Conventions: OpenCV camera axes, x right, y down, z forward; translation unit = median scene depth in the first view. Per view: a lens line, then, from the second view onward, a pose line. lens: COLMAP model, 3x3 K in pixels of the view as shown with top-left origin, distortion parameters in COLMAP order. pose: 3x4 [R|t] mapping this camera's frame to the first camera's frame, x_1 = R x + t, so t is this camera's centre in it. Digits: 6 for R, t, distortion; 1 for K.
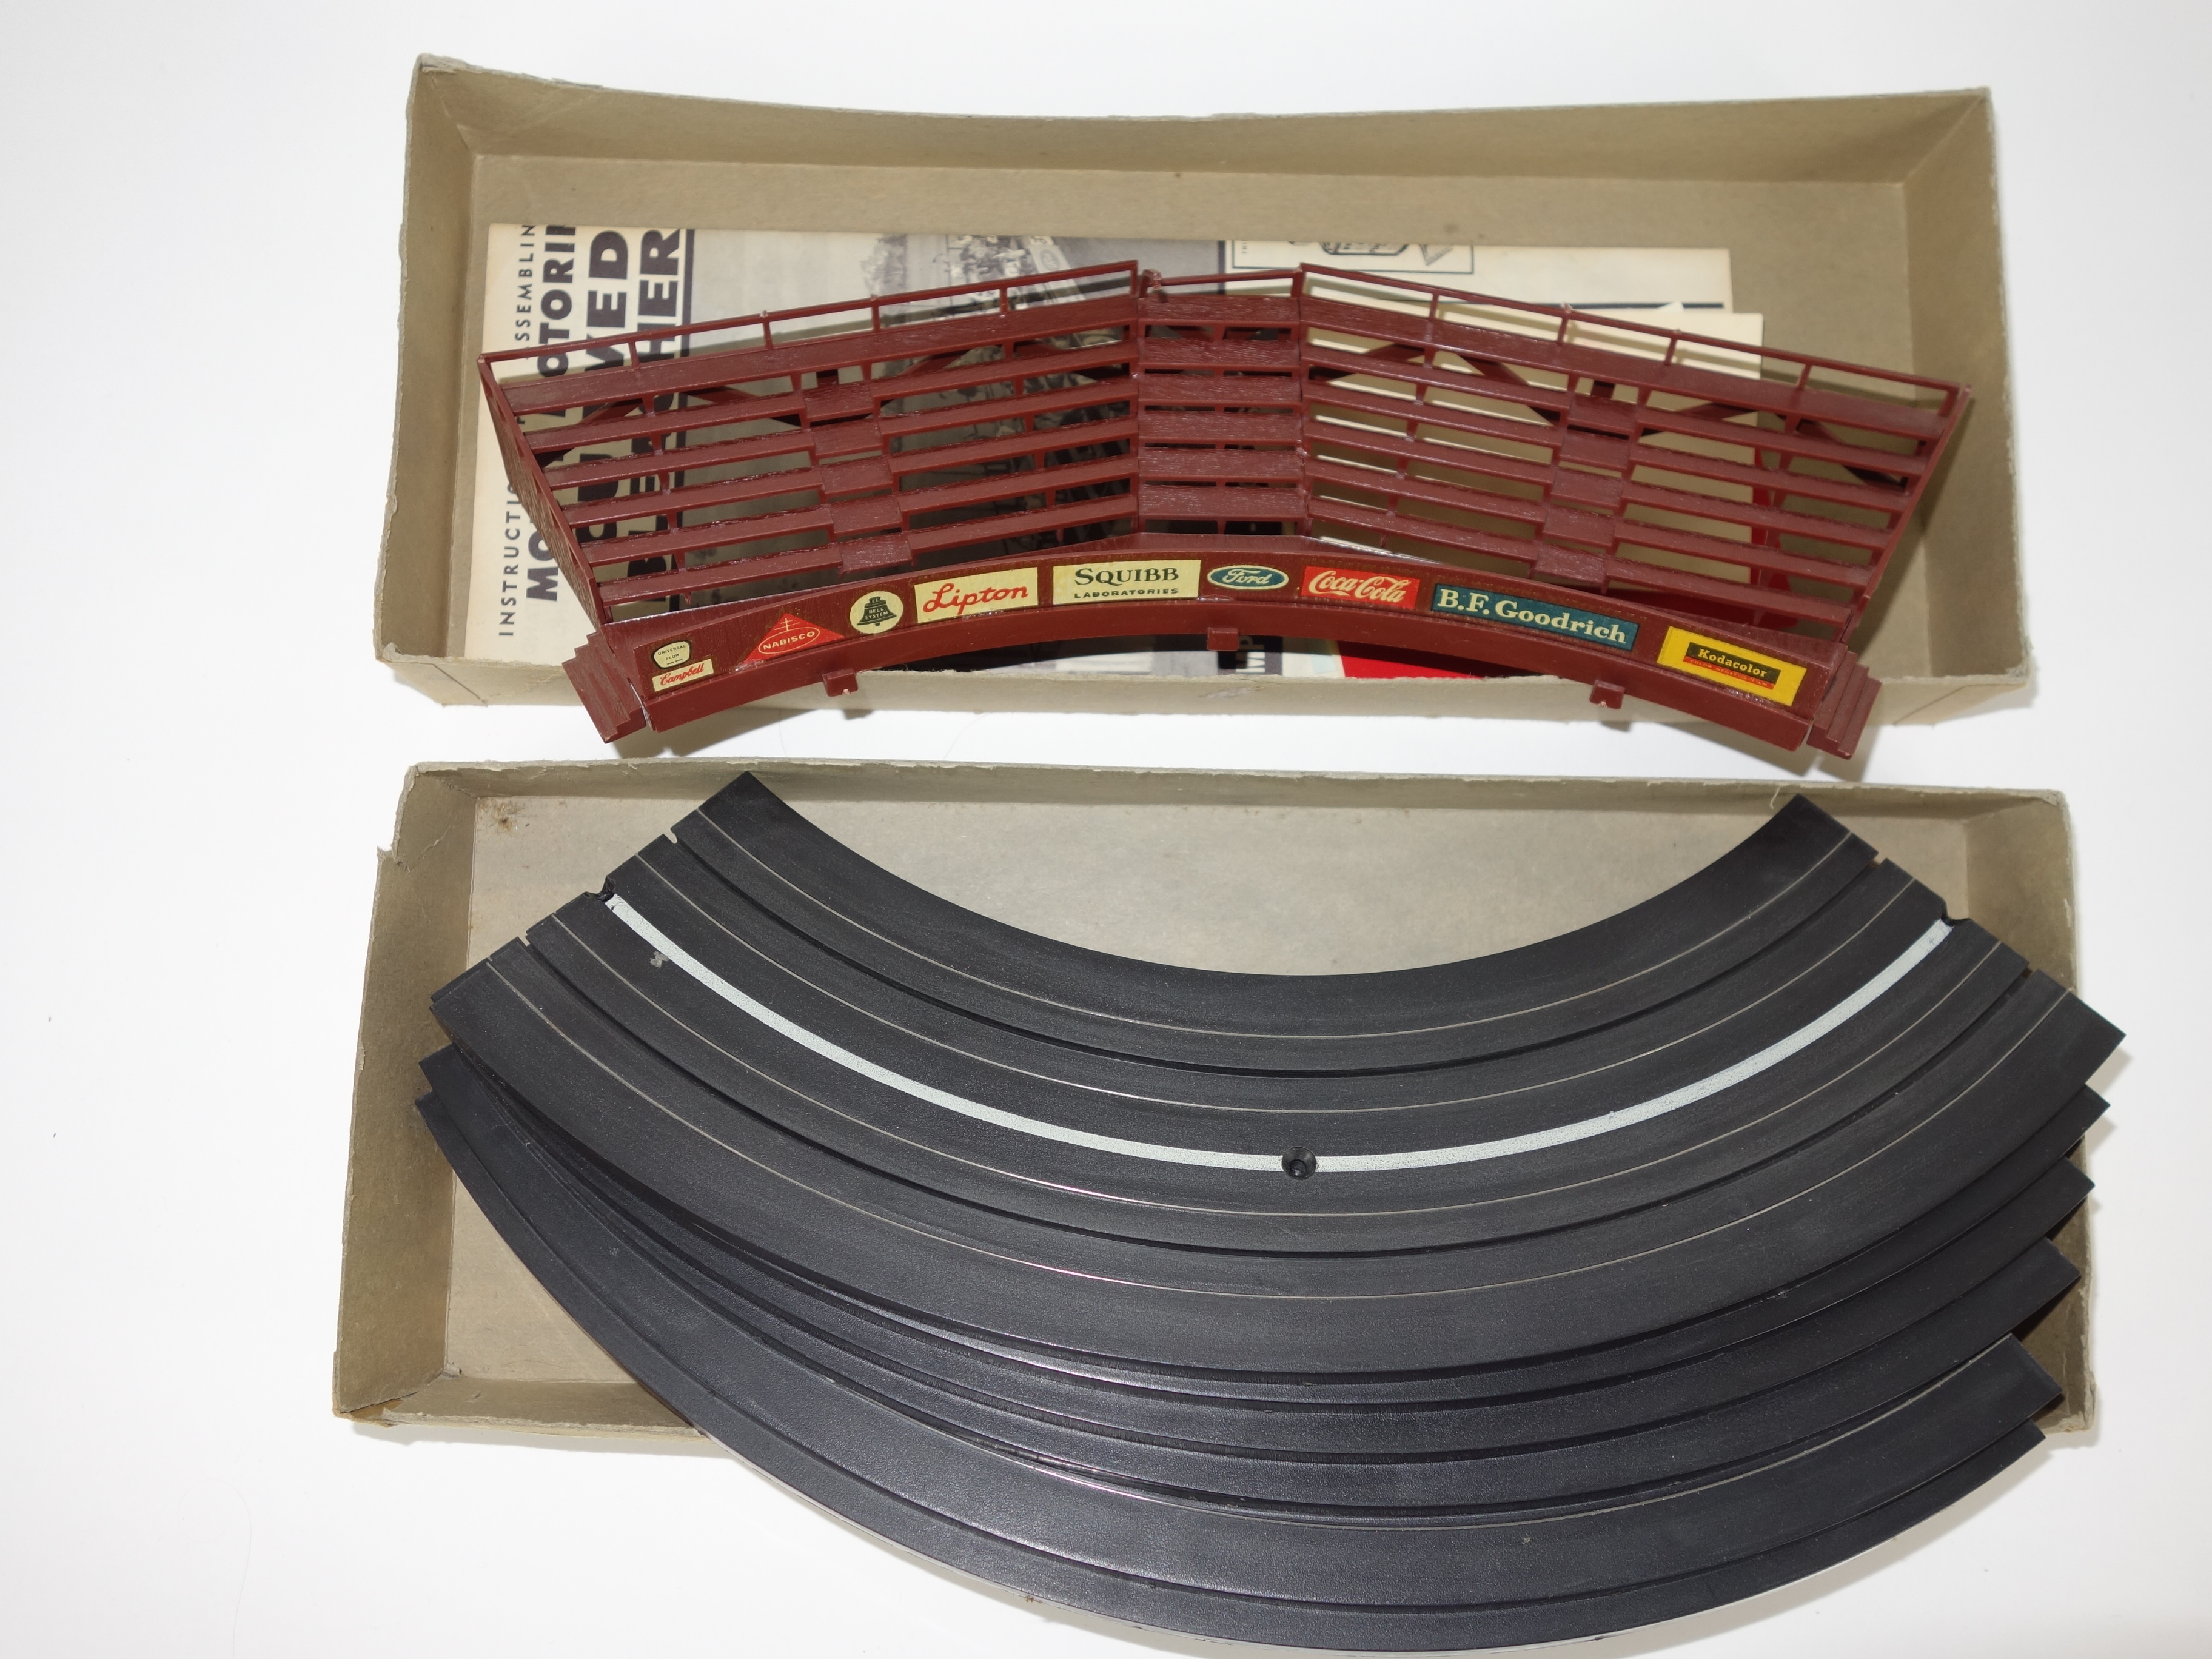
lens RADIAL K [[1988.7, 0, 1106.0], [0, 1988.7, 829.5], [0, 0, 1]] dist [0.017480, 0.008295]
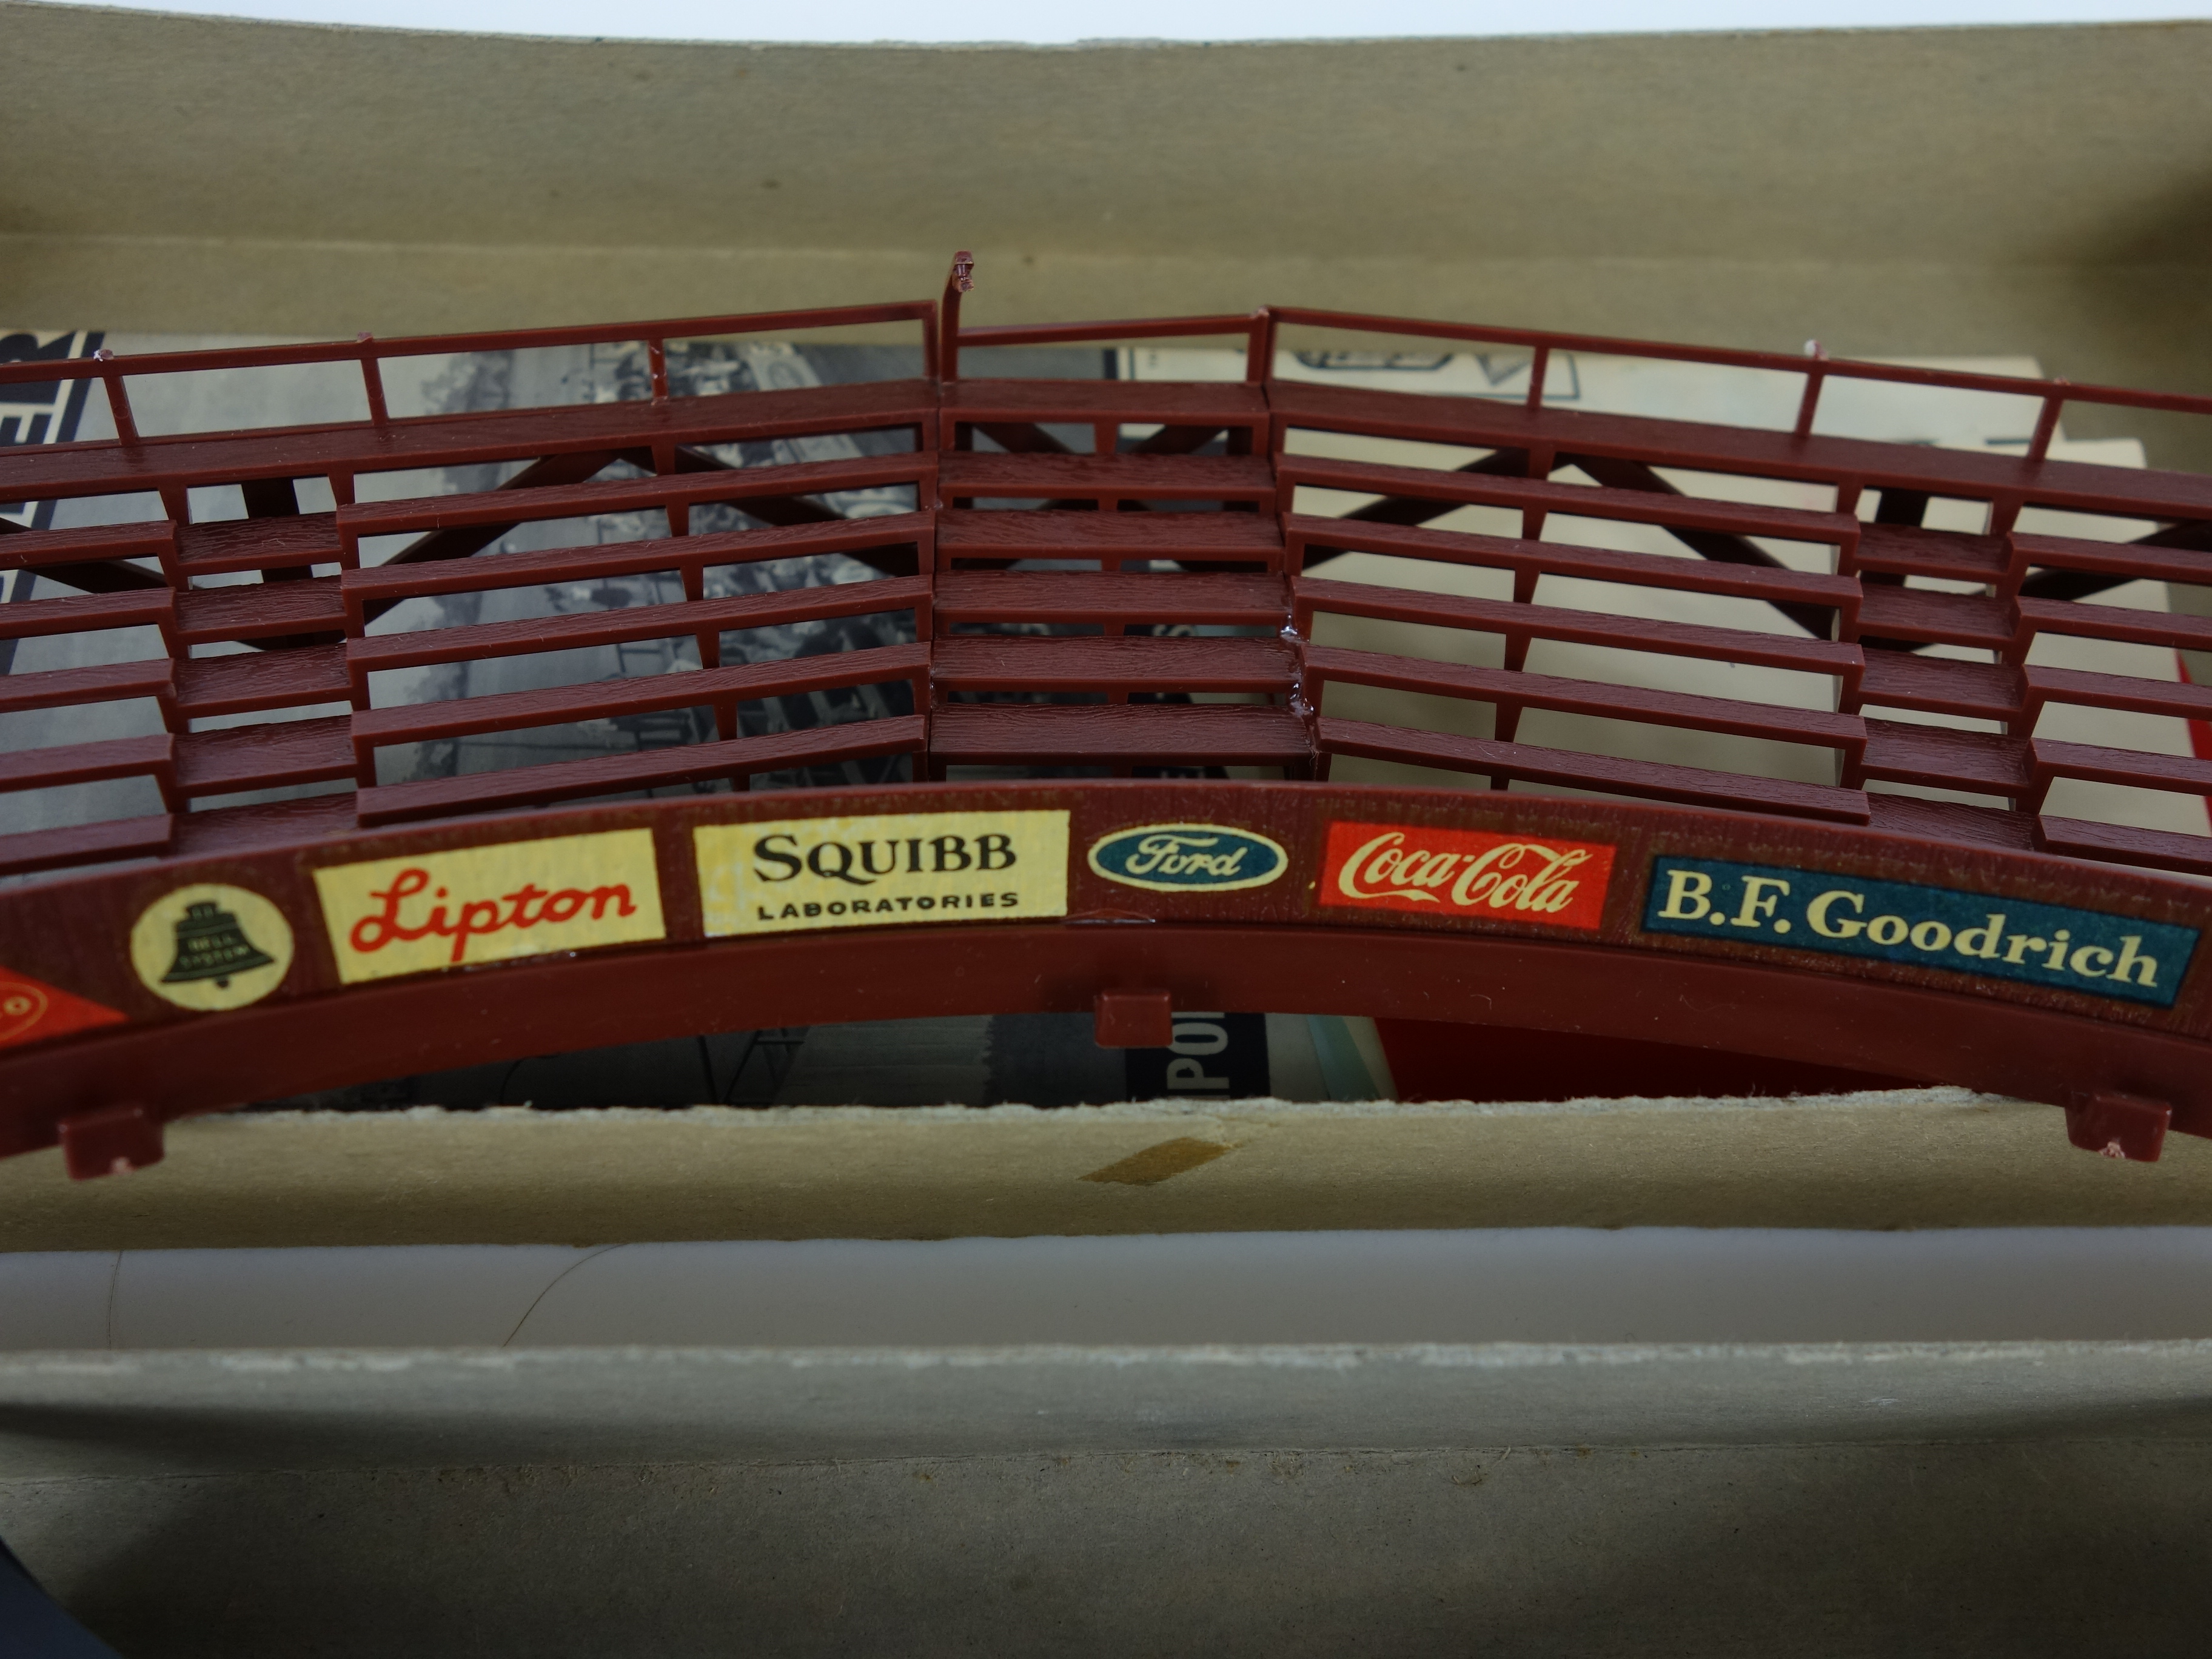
lens RADIAL K [[1988.7, 0, 1106.0], [0, 1988.7, 829.5], [0, 0, 1]] dist [0.017480, 0.008295]
pose [[0.999017, -0.019862, 0.039640, 0.038885], [0.030940, 0.952679, -0.302401, -0.010328], [-0.031758, 0.303330, 0.952356, 0.616375]]
